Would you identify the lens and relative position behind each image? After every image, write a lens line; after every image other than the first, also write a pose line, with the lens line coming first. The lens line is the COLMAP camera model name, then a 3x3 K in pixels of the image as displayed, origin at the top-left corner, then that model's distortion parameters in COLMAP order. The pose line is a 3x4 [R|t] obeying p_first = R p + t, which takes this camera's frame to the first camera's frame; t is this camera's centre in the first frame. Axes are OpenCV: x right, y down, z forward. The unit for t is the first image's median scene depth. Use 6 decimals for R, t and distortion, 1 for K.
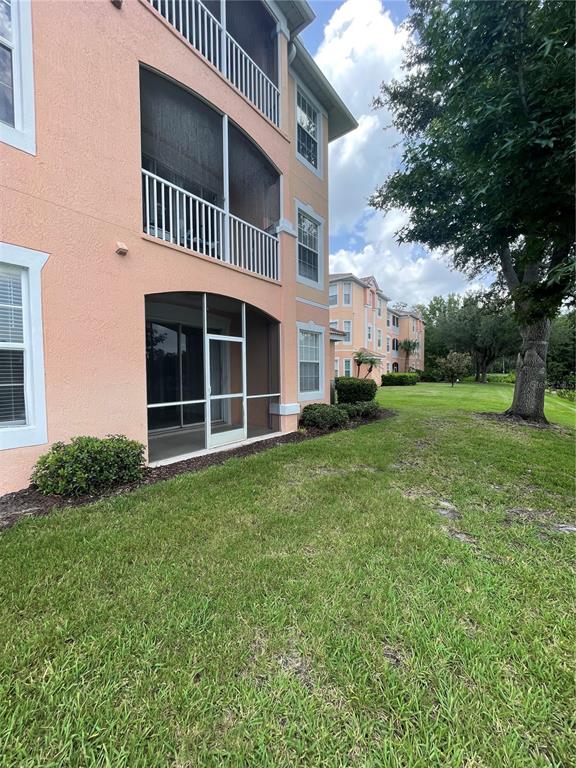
lens RADIAL K [[311.0, 0, 288.0], [0, 311.0, 384.0], [0, 0, 1]] dist [-0.002838, -0.000076]
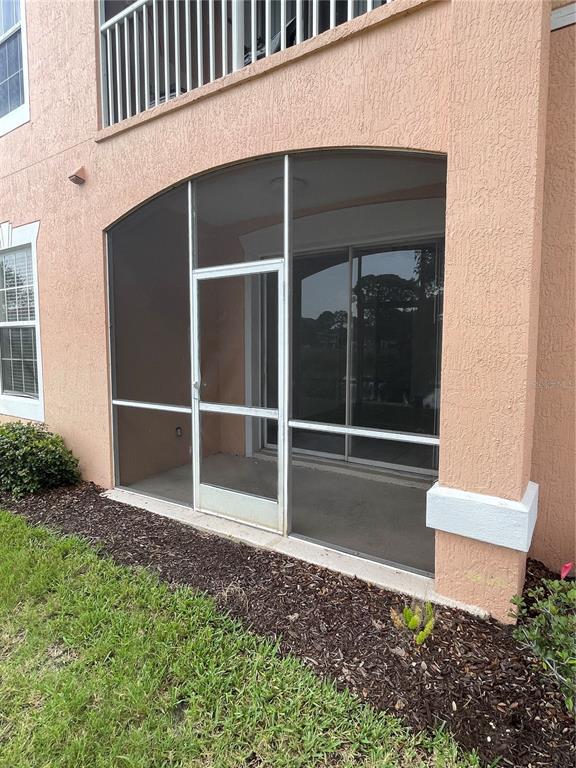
lens RADIAL K [[426.4, 0, 288.0], [0, 426.4, 384.0], [0, 0, 1]] dist [0.004075, 0.000239]
pose [[0.098991, 0.096147, -0.990432, 0.398457], [-0.040858, 0.994875, 0.092494, -0.054832], [0.994249, 0.031311, 0.102412, 1.067569]]
